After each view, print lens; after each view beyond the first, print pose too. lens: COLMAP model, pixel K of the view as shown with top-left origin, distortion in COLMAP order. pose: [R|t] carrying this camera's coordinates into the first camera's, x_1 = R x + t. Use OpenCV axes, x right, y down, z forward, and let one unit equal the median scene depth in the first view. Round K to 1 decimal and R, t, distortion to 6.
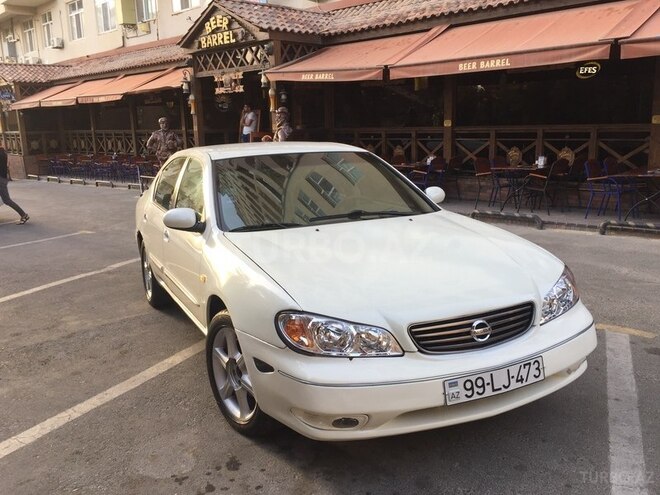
lens RADIAL K [[597.3, 0, 326.5], [0, 597.3, 252.9], [0, 0, 1]] dist [0.028859, -0.020890]
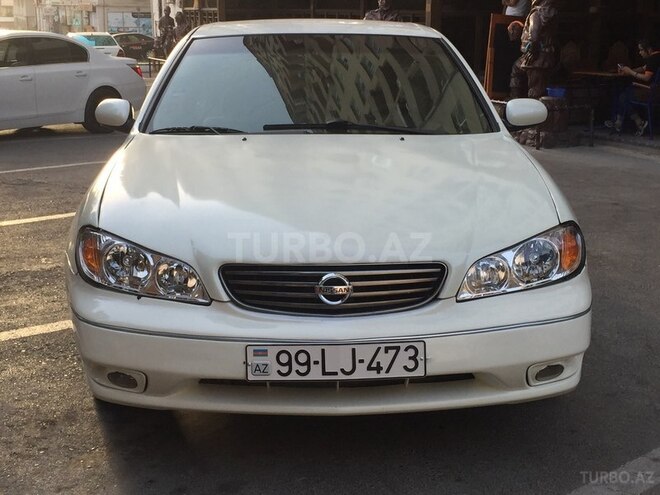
lens RADIAL K [[997.2, 0, 334.5], [0, 997.2, 242.6], [0, 0, 1]] dist [0.043500, 0.000000]
pose [[0.919151, 0.116065, -0.376419, 0.707917], [-0.108755, 0.993235, 0.040694, 0.030118], [0.378595, 0.003533, 0.925556, -0.068185]]
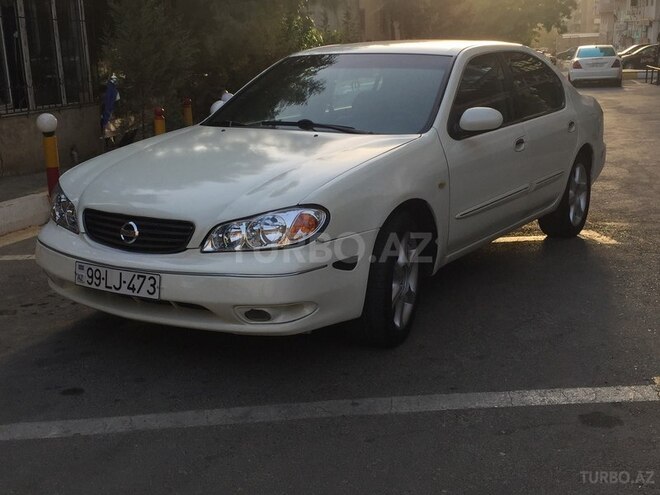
lens RADIAL K [[811.9, 0, 328.0], [0, 811.9, 252.2], [0, 0, 1]] dist [-0.013318, 0.000000]
pose [[0.523051, 0.228498, -0.821100, 1.607980], [-0.160935, 0.972540, 0.168123, -0.123786], [0.836969, 0.044207, 0.545462, 0.555906]]
